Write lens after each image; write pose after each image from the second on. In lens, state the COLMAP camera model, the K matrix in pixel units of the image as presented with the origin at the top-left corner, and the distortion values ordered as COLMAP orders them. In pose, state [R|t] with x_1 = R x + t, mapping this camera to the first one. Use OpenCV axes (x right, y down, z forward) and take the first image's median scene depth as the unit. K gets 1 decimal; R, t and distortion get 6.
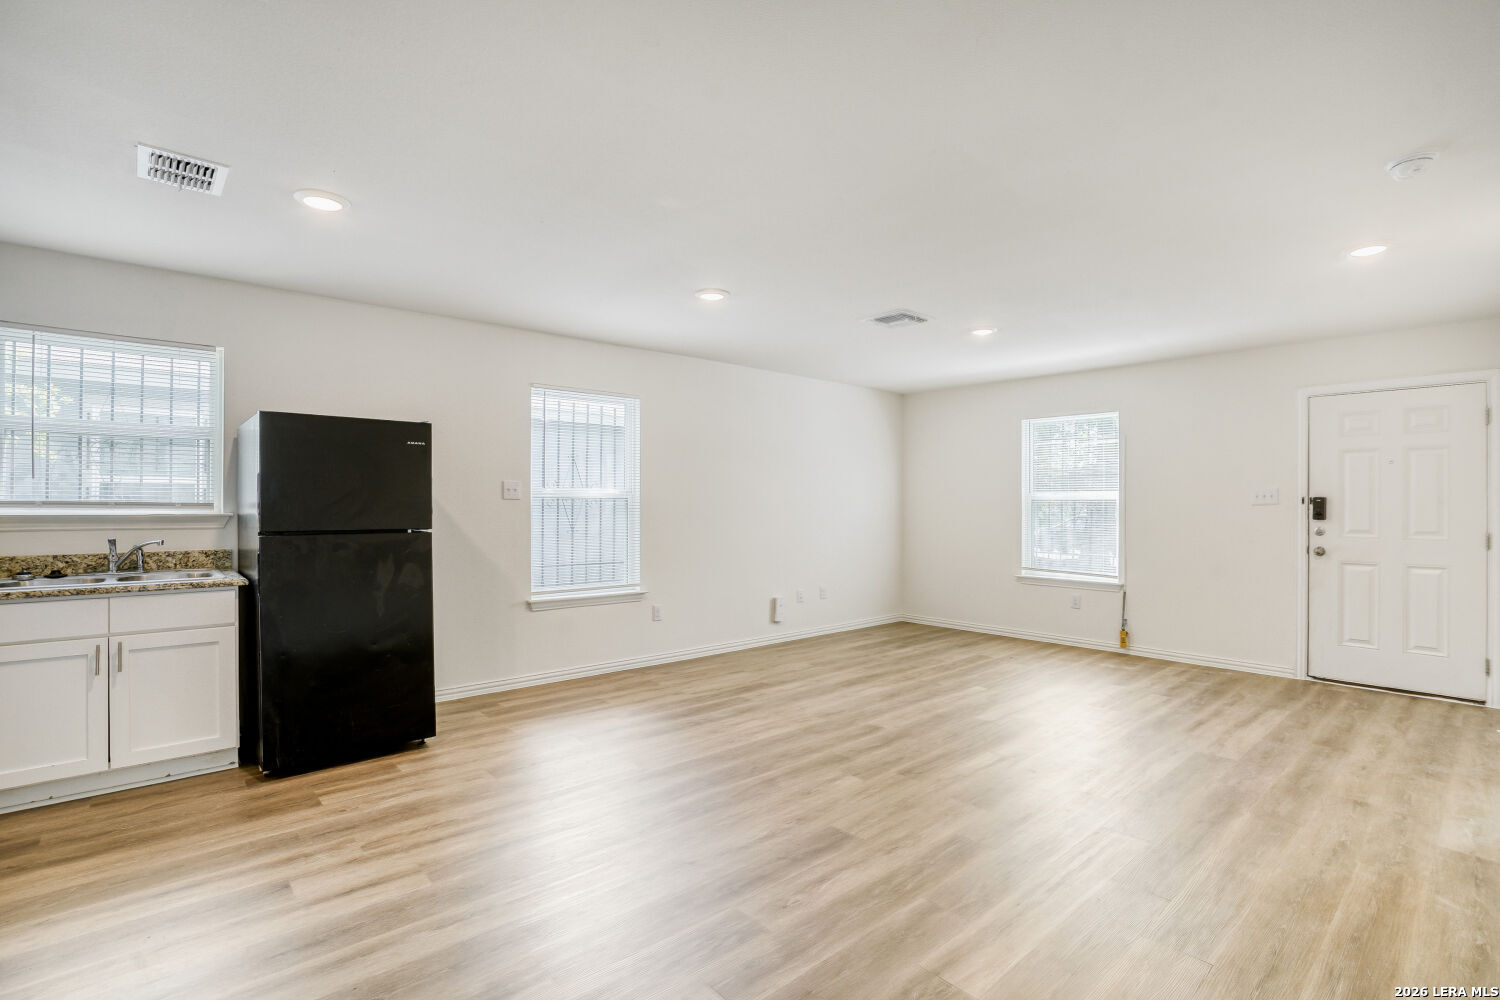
lens RADIAL K [[698.9, 0, 749.6], [0, 698.9, 506.5], [0, 0, 1]] dist [-0.040810, 0.000581]
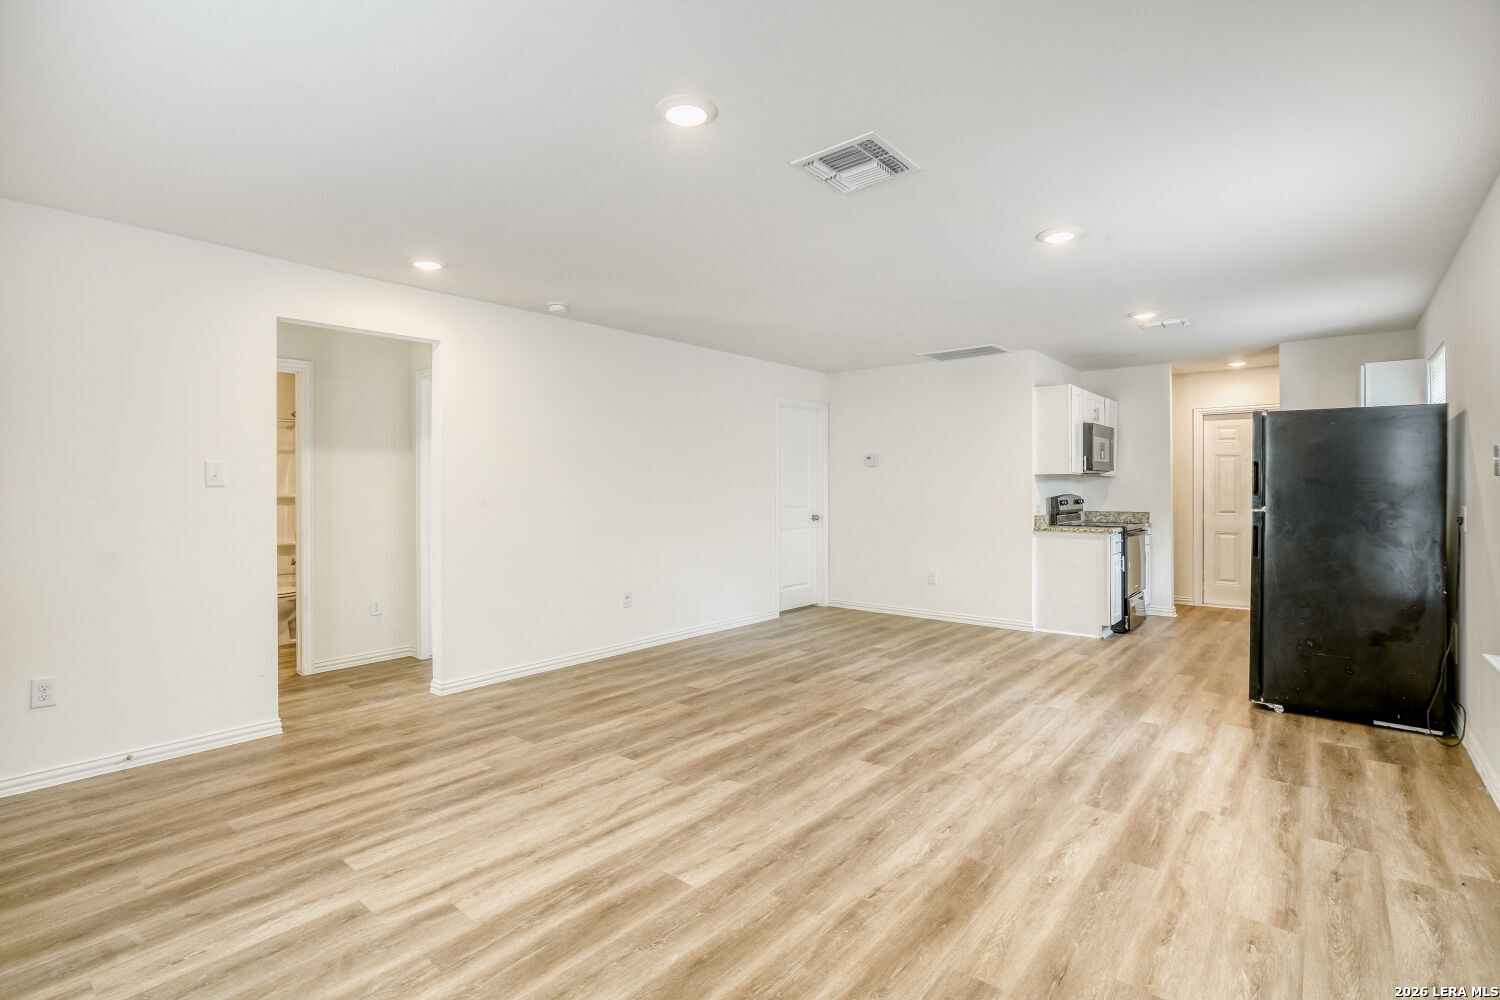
lens RADIAL K [[698.9, 0, 749.6], [0, 698.9, 506.5], [0, 0, 1]] dist [-0.040810, 0.000581]
pose [[-0.989045, 0.004319, -0.147548, 0.488901], [0.000930, 0.999734, 0.023028, 0.002168], [0.147609, 0.022639, -0.988787, 1.962961]]
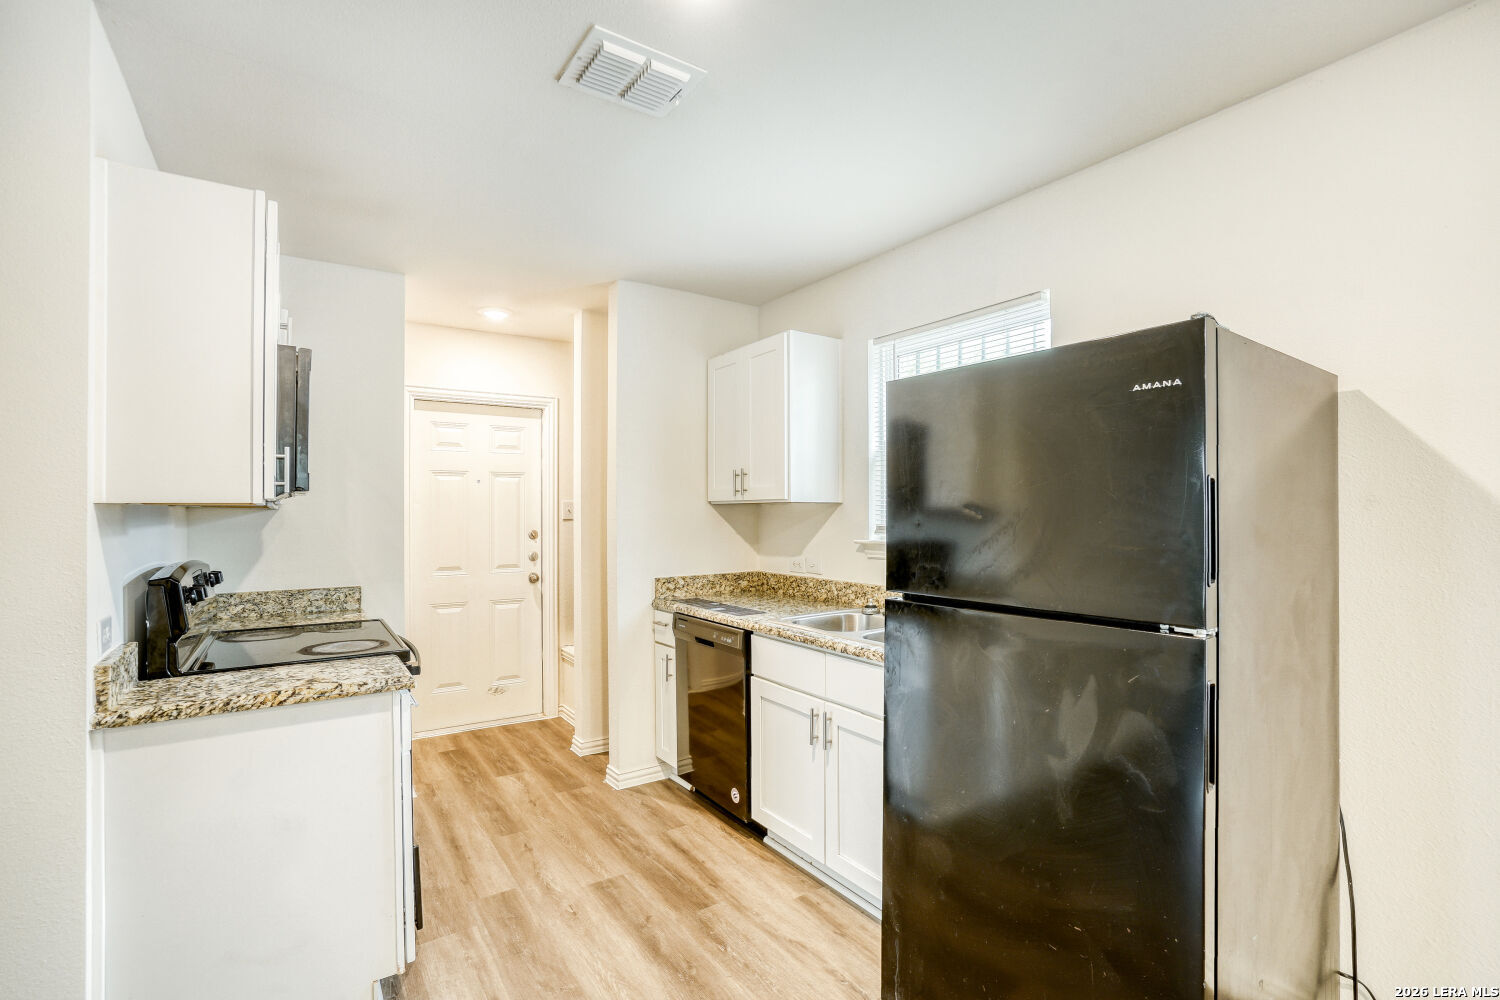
lens RADIAL K [[698.9, 0, 749.6], [0, 698.9, 506.5], [0, 0, 1]] dist [-0.040810, 0.000581]
pose [[-0.144390, -0.008816, -0.989482, -0.096871], [0.008181, 0.999916, -0.010103, -0.026038], [0.989487, -0.009553, -0.144306, 0.855619]]
